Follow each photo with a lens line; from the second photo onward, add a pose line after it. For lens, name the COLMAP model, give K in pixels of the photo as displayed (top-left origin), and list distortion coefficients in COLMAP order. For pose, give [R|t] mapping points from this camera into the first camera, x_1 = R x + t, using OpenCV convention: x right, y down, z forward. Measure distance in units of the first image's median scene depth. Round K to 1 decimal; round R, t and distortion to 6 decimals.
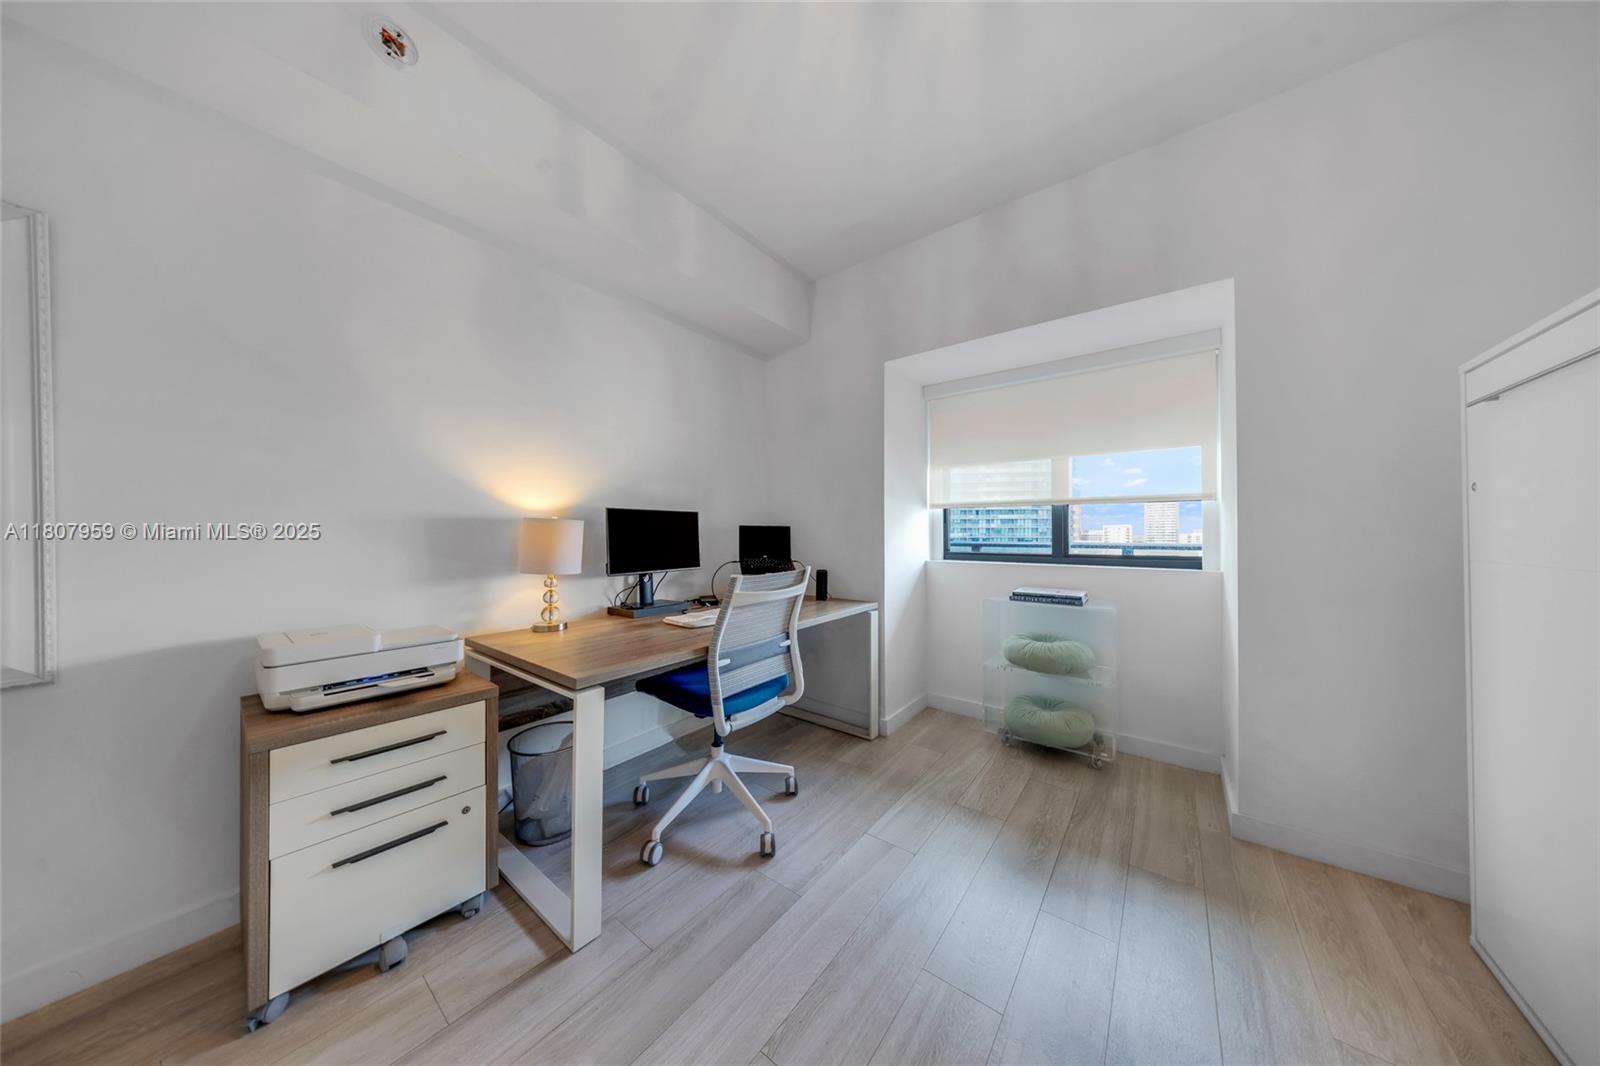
lens RADIAL K [[474.2, 0, 800.1], [0, 474.2, 529.8], [0, 0, 1]] dist [-0.008902, 0.001855]
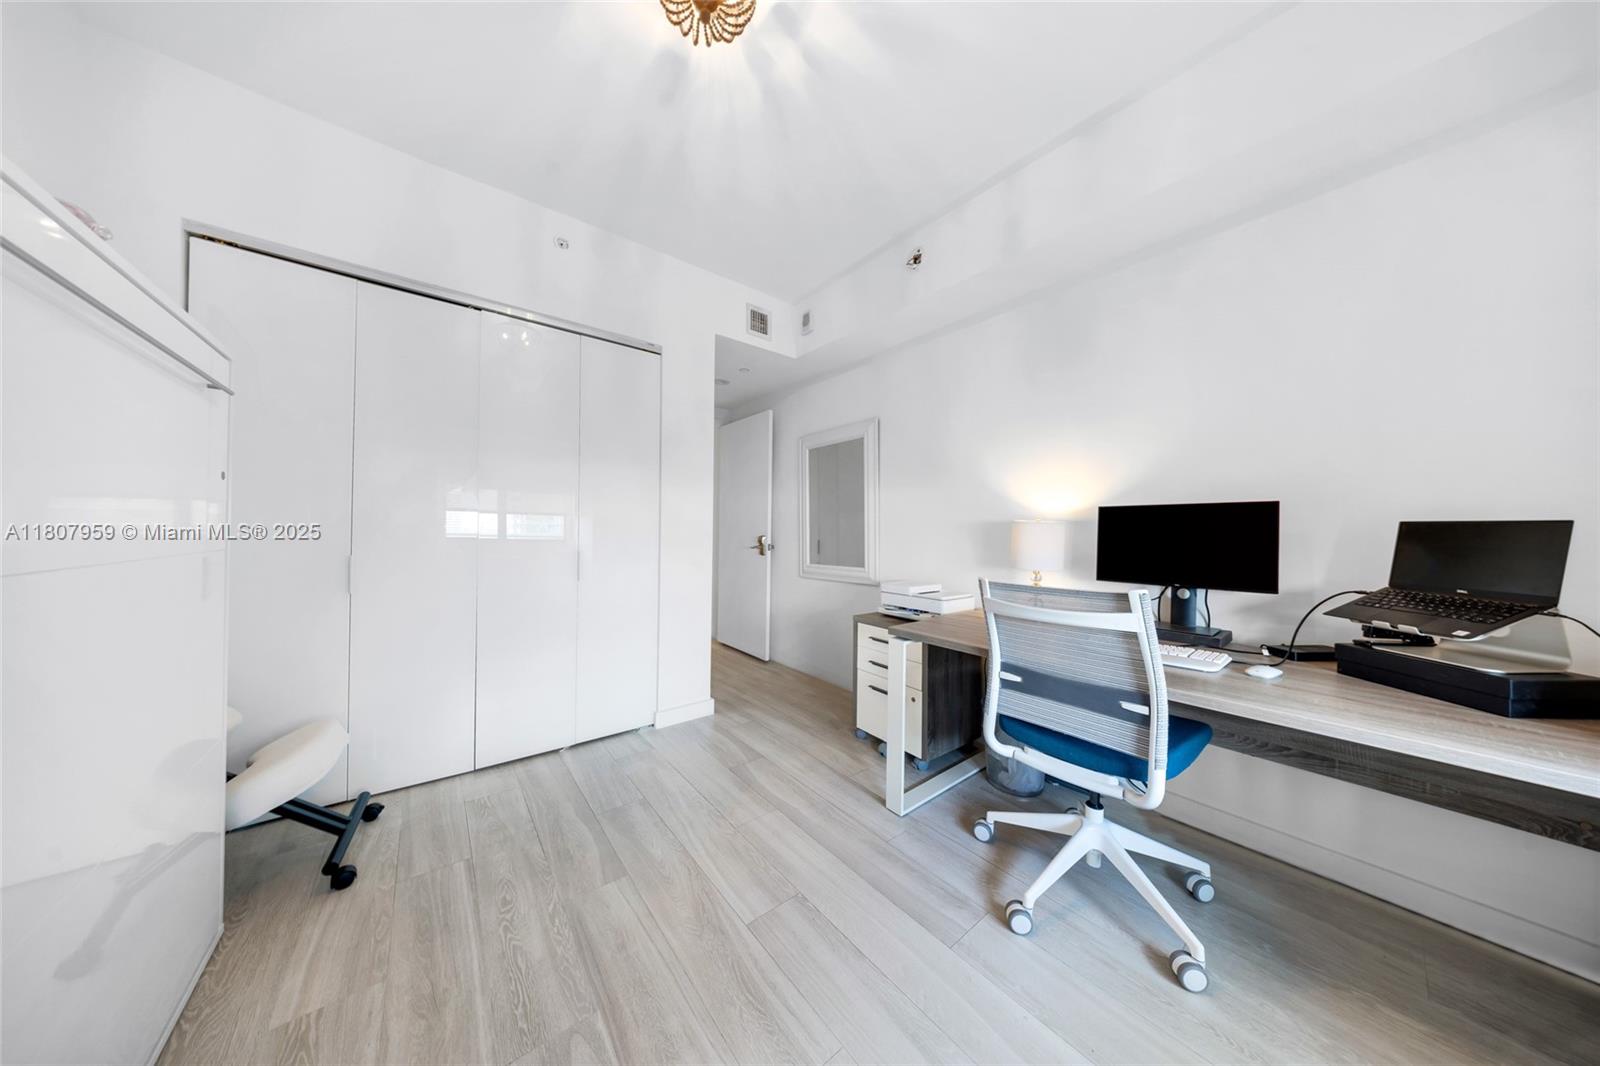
lens RADIAL K [[474.2, 0, 805.4], [0, 474.2, 532.4], [0, 0, 1]] dist [-0.008902, 0.001855]
pose [[-0.232956, 0.000918, -0.972487, 0.573490], [-0.005462, 0.999983, 0.002252, 0.002731], [0.972472, 0.005837, -0.232946, 0.588107]]
